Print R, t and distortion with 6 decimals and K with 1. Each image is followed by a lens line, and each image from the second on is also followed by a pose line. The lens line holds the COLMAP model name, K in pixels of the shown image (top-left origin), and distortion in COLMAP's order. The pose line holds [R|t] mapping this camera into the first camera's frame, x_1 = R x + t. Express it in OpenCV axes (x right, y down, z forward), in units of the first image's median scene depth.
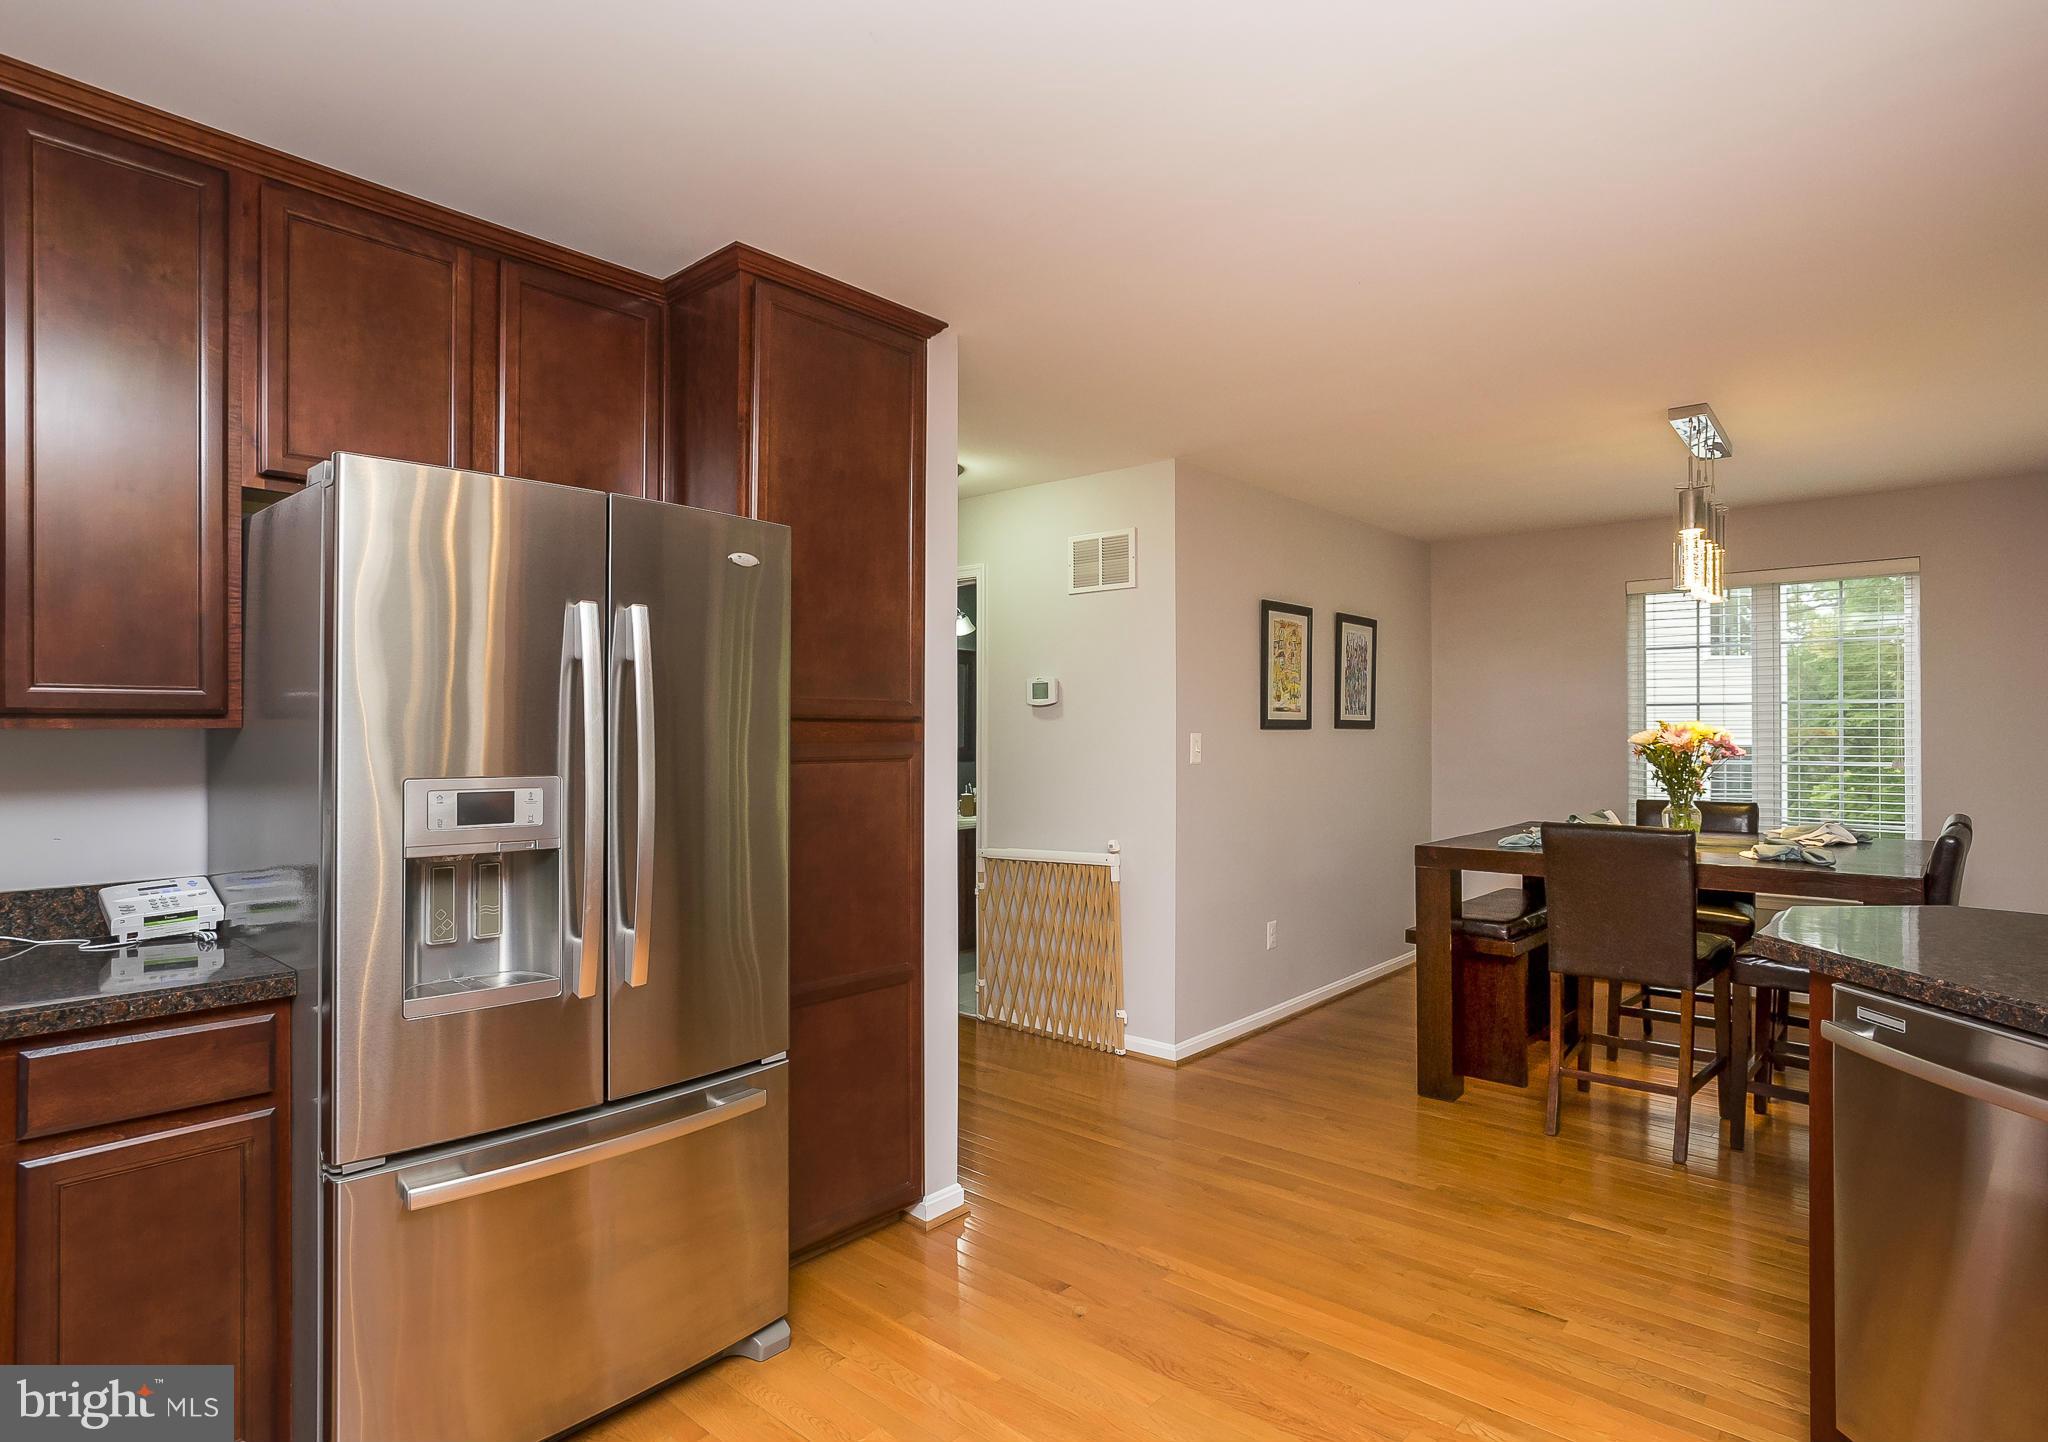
lens RADIAL K [[1136.0, 0, 1019.7], [0, 1136.0, 717.7], [0, 0, 1]] dist [0.001541, 0.000160]
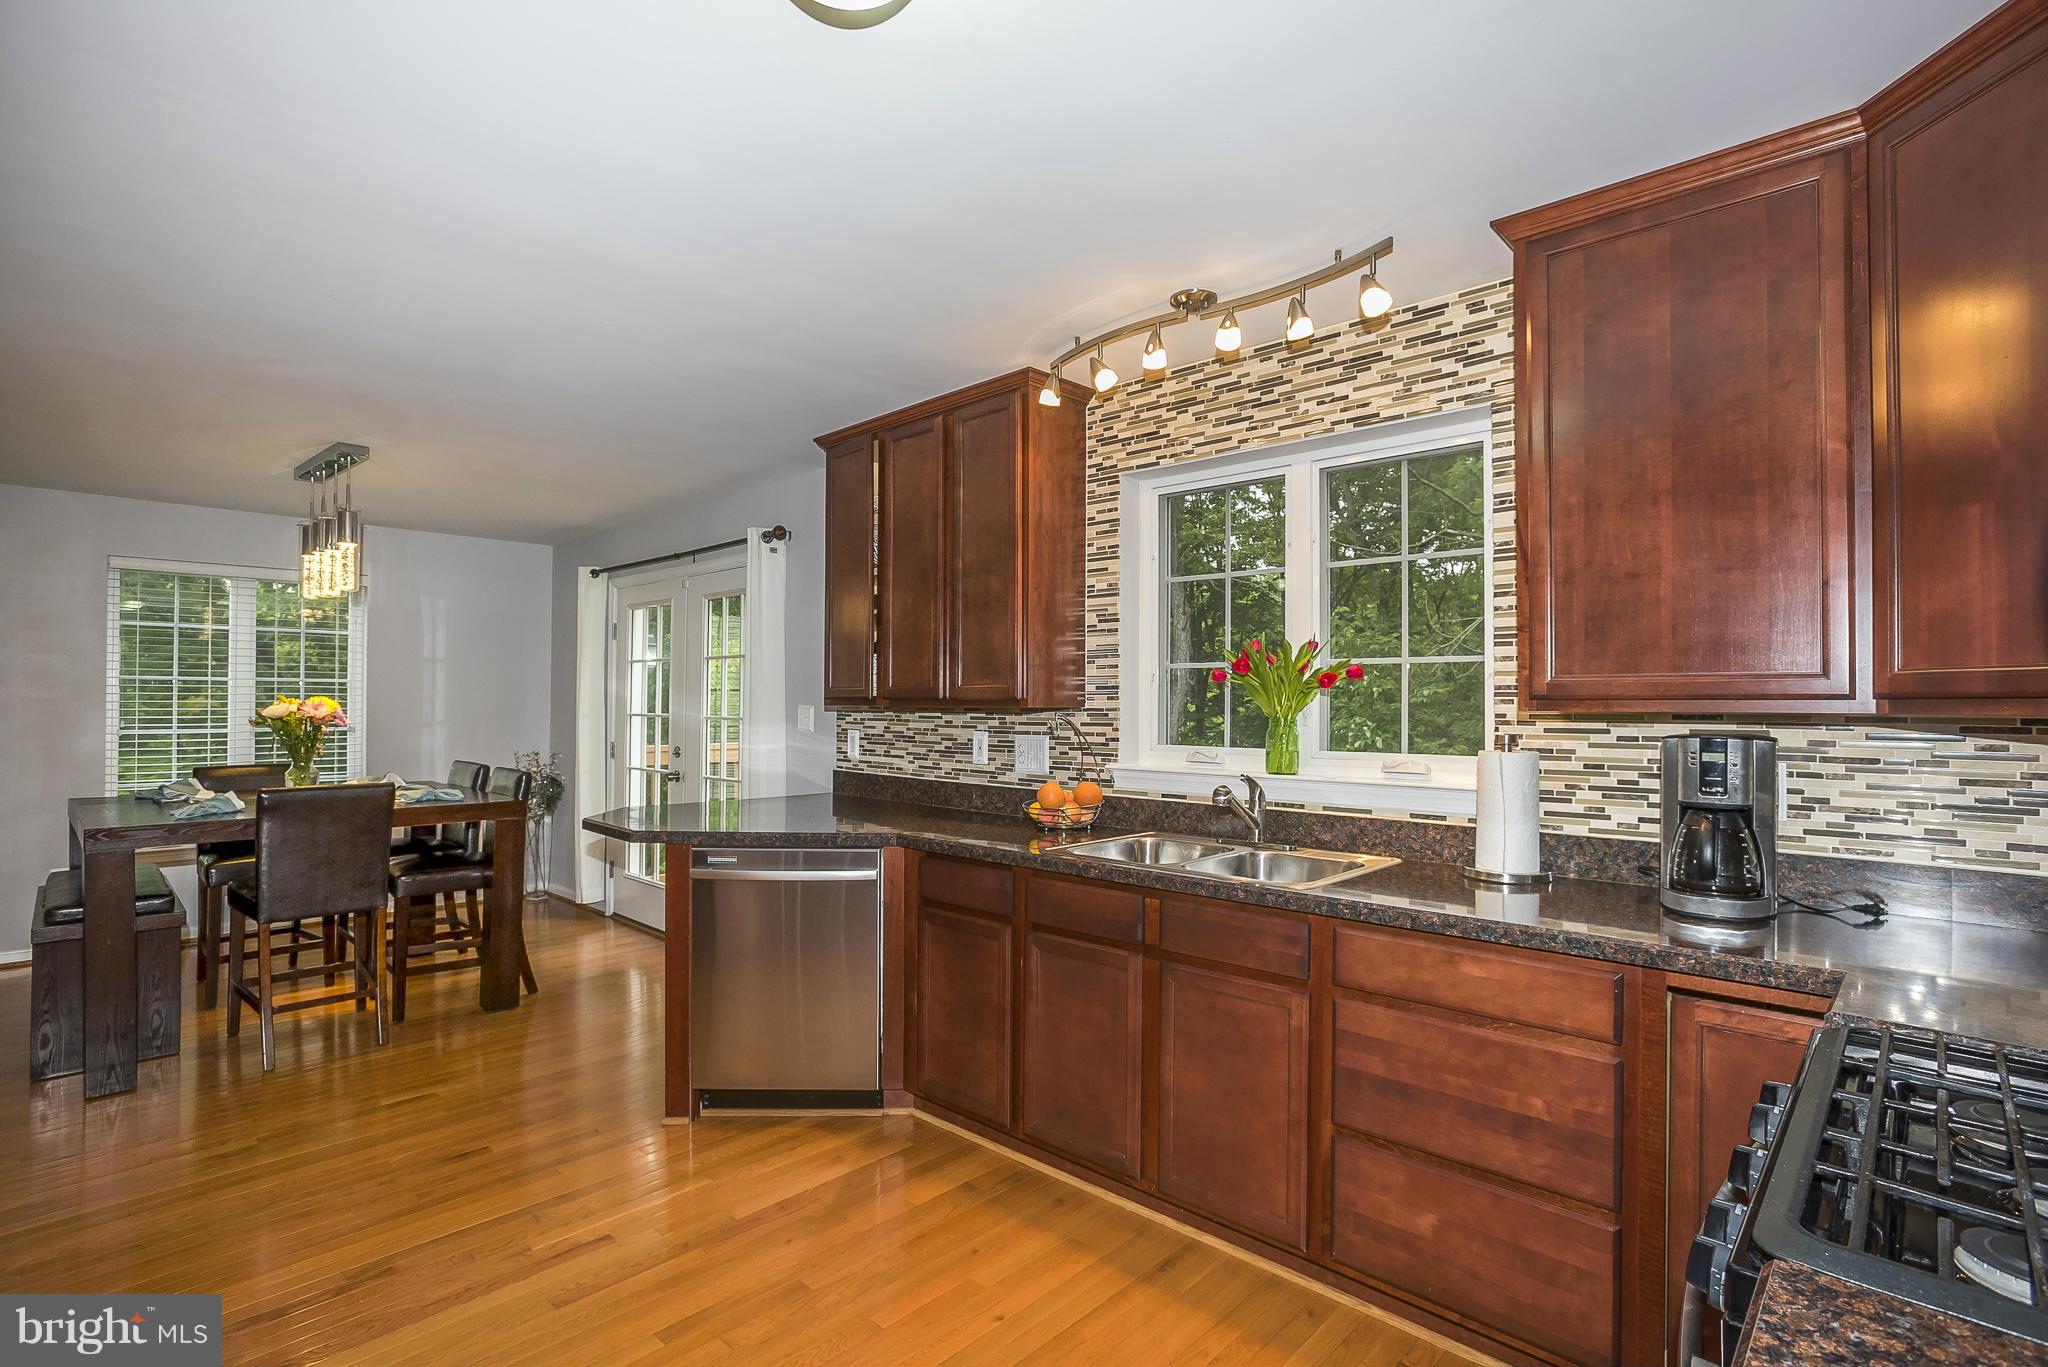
lens RADIAL K [[991.9, 0, 1016.4], [0, 991.9, 691.4], [0, 0, 1]] dist [-0.001347, 0.000116]
pose [[0.013754, 0.017147, 0.999758, -0.603175], [-0.021223, 0.999633, -0.016853, -0.001751], [-0.999680, -0.020986, 0.014113, 0.321862]]
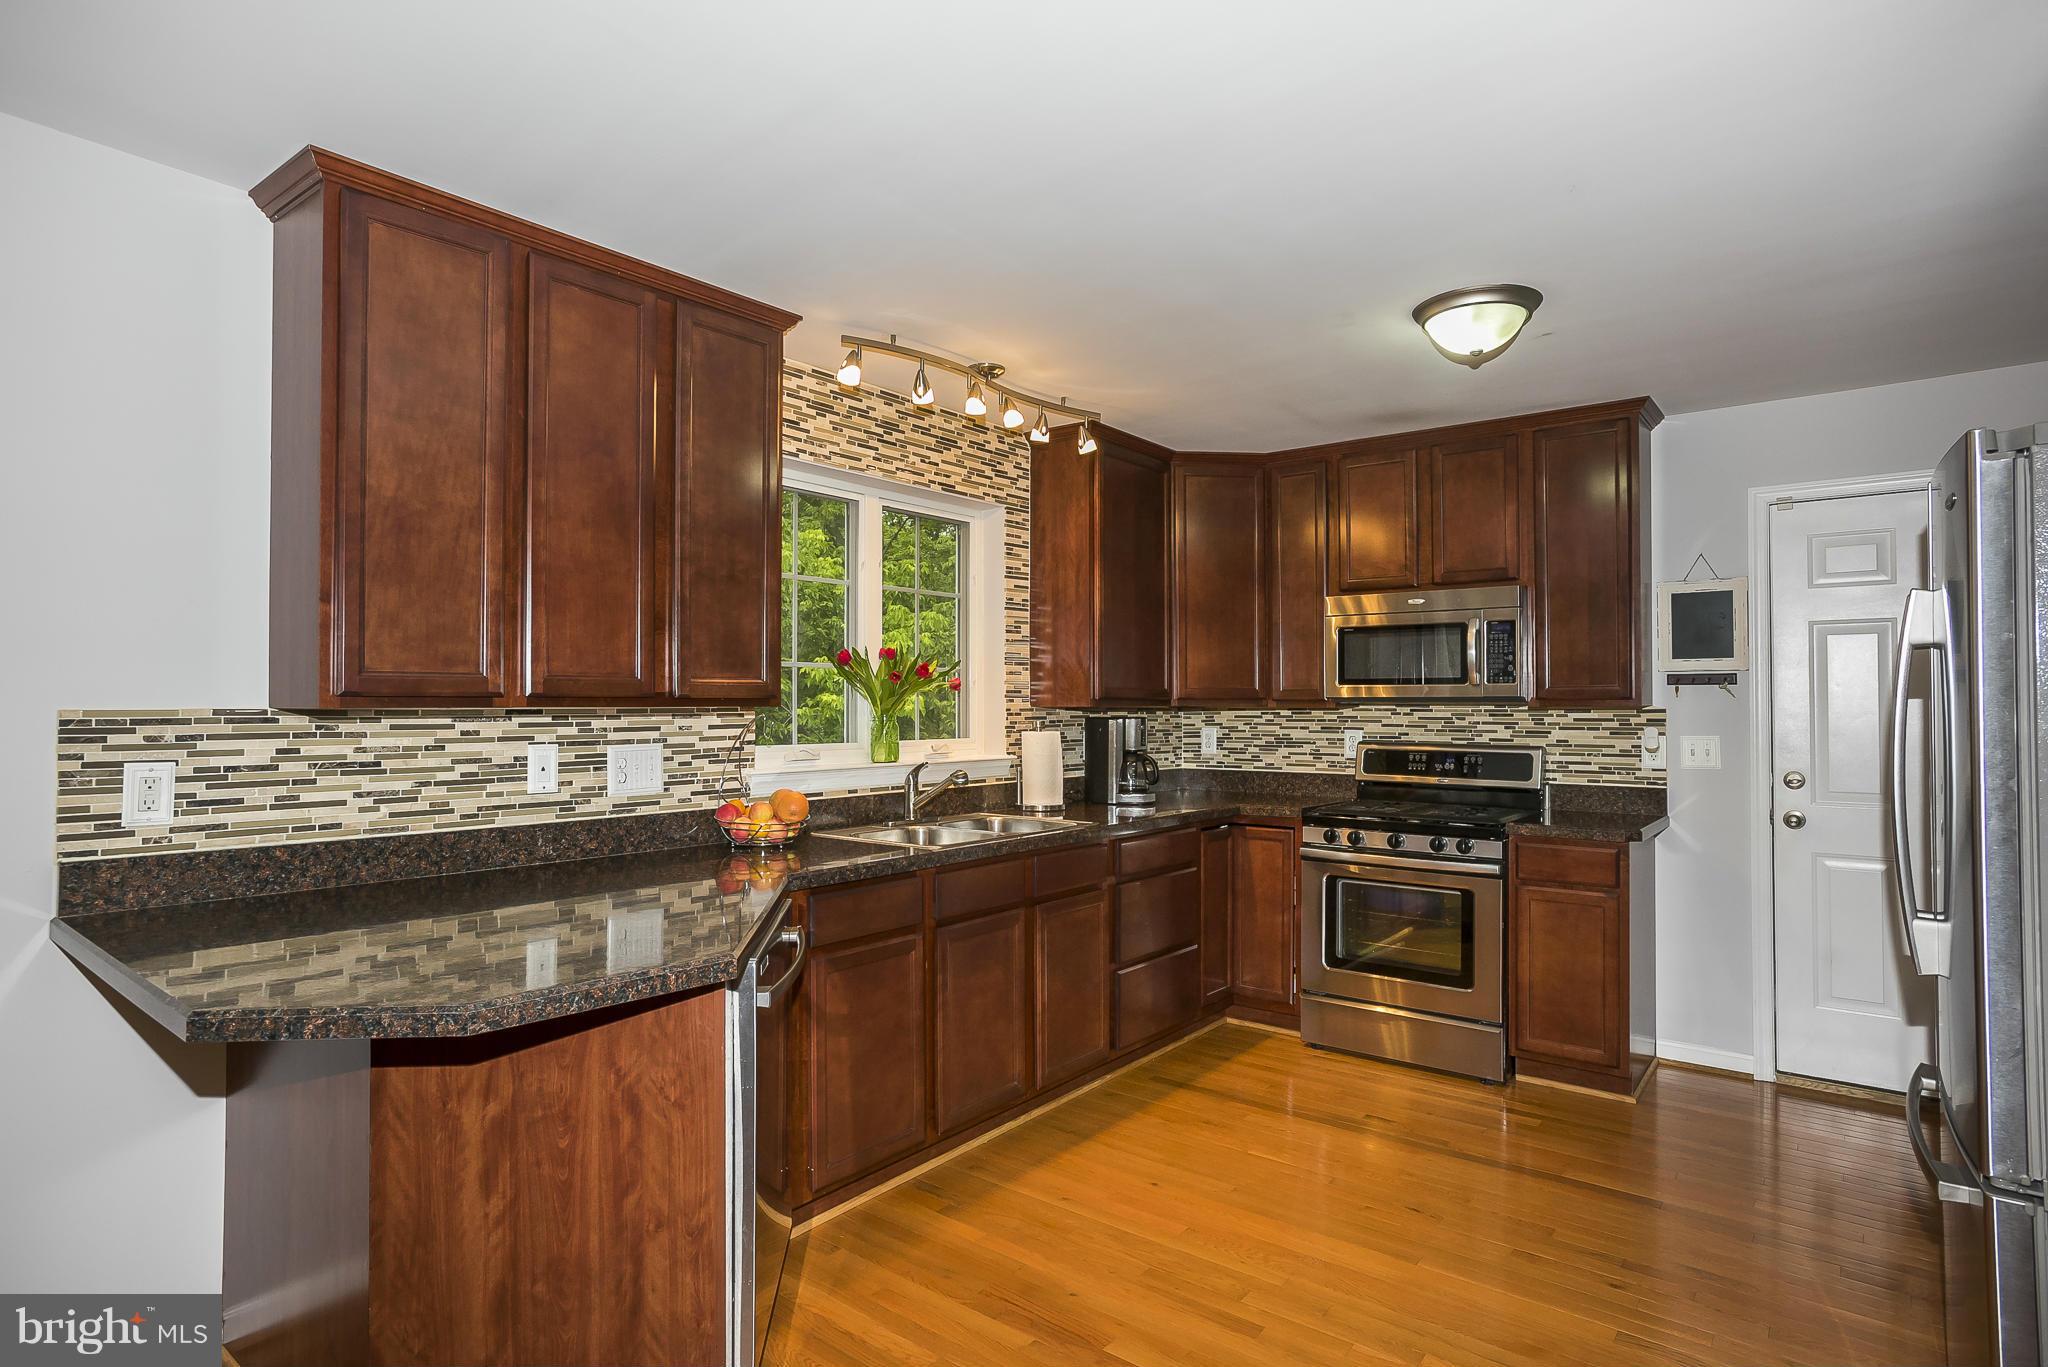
lens RADIAL K [[1086.2, 0, 1024.6], [0, 1086.2, 678.2], [0, 0, 1]] dist [-0.024791, 0.002109]
pose [[-0.997100, 0.002417, -0.076059, 0.370417], [0.005252, 0.999298, -0.037093, 0.009199], [0.075916, -0.037385, -0.996413, 1.395005]]
